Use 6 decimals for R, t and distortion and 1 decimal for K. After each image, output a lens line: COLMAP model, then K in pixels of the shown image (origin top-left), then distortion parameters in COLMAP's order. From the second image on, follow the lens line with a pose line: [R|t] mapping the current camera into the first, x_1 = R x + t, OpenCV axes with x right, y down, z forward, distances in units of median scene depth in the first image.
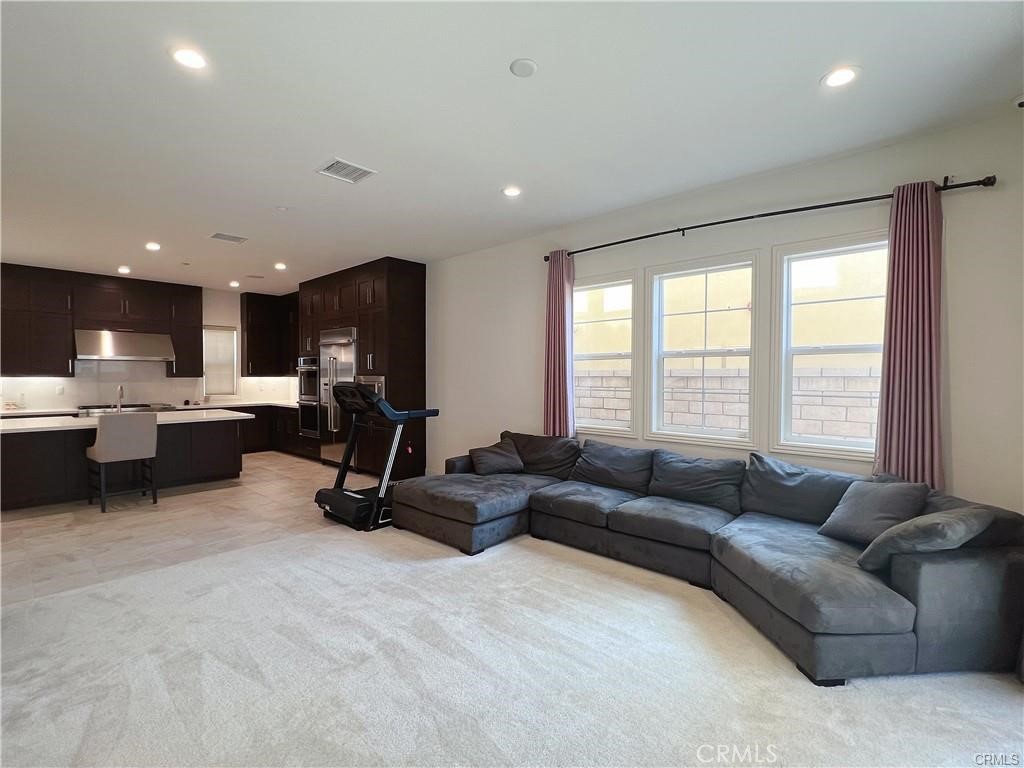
lens RADIAL K [[478.9, 0, 514.6], [0, 478.9, 384.8], [0, 0, 1]] dist [0.004113, 0.000915]
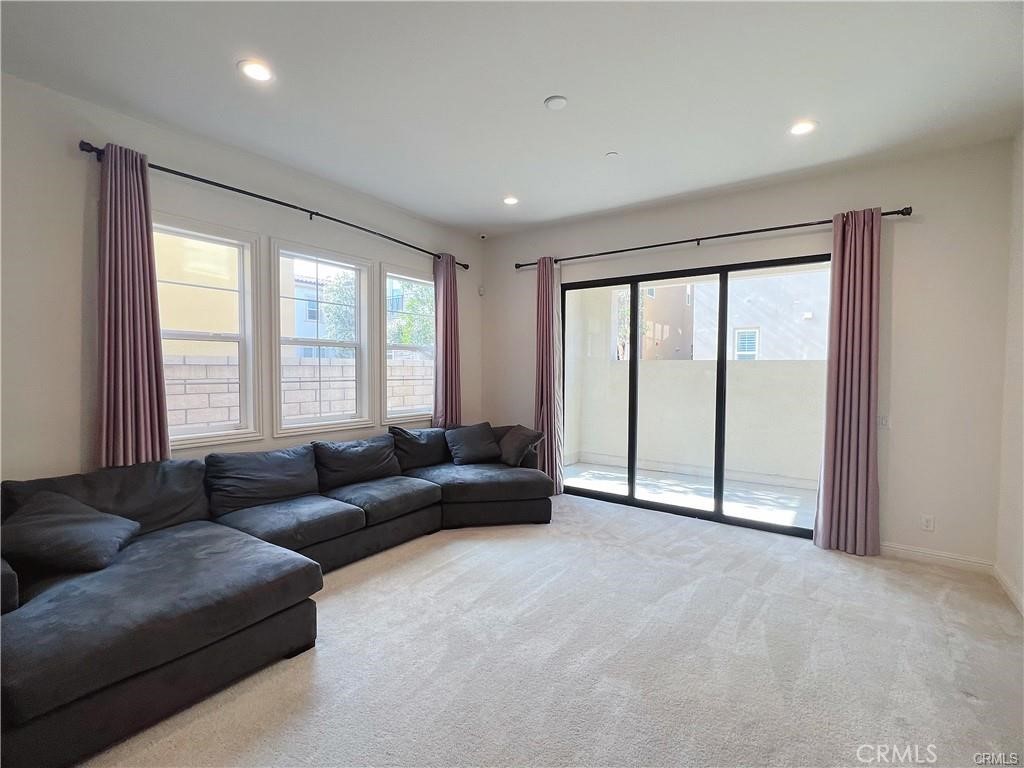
lens RADIAL K [[478.9, 0, 505.6], [0, 478.9, 383.9], [0, 0, 1]] dist [0.004113, 0.000915]
pose [[-0.117387, -0.037289, 0.992386, -0.598709], [0.013427, 0.999144, 0.039131, -0.010280], [-0.992995, 0.017918, -0.116786, 0.658454]]
